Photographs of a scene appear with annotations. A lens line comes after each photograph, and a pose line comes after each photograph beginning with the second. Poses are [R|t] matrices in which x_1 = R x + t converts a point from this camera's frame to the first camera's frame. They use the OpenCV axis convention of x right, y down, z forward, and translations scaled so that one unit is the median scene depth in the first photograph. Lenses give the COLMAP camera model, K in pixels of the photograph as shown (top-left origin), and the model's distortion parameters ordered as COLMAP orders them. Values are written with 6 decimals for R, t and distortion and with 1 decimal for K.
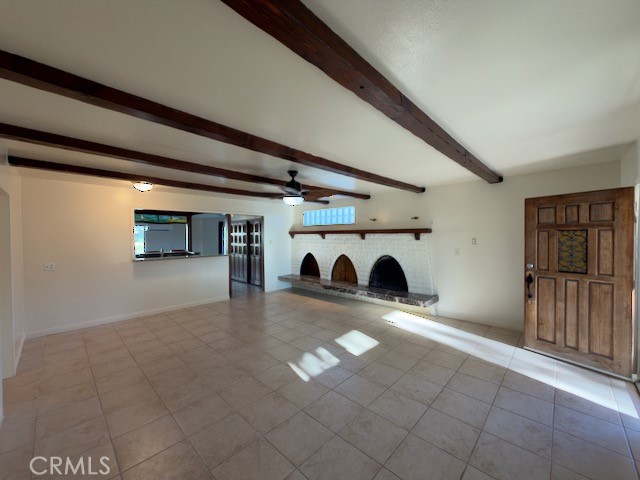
lens RADIAL K [[253.5, 0, 321.4], [0, 253.5, 238.6], [0, 0, 1]] dist [-0.000100, 0.000031]
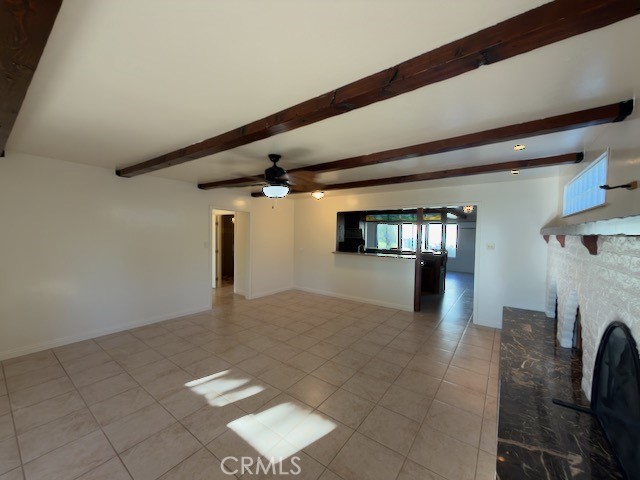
lens RADIAL K [[253.5, 0, 319.0], [0, 253.5, 240.7], [0, 0, 1]] dist [-0.000100, 0.000031]
pose [[0.126043, 0.043996, -0.991049, 0.468237], [-0.028349, 0.998768, 0.040733, -0.020449], [0.991620, 0.022961, 0.127135, 0.677764]]
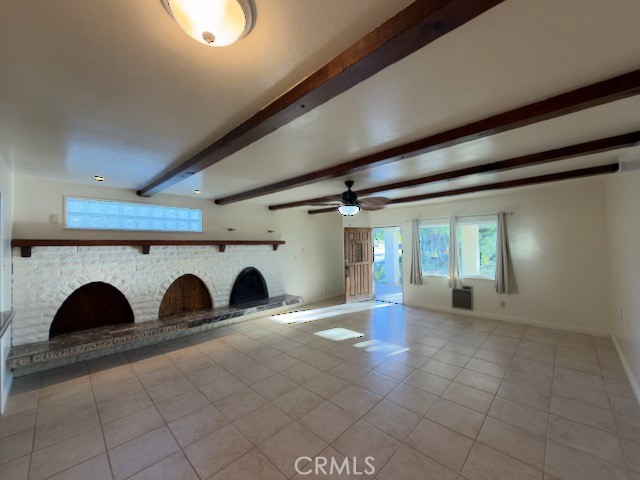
lens RADIAL K [[253.5, 0, 318.3], [0, 253.5, 239.7], [0, 0, 1]] dist [-0.000100, 0.000031]
pose [[0.015040, 0.025750, 0.999555, -0.731407], [0.027397, 0.999282, -0.026155, -0.007559], [-0.999511, 0.027778, 0.014324, 0.725659]]
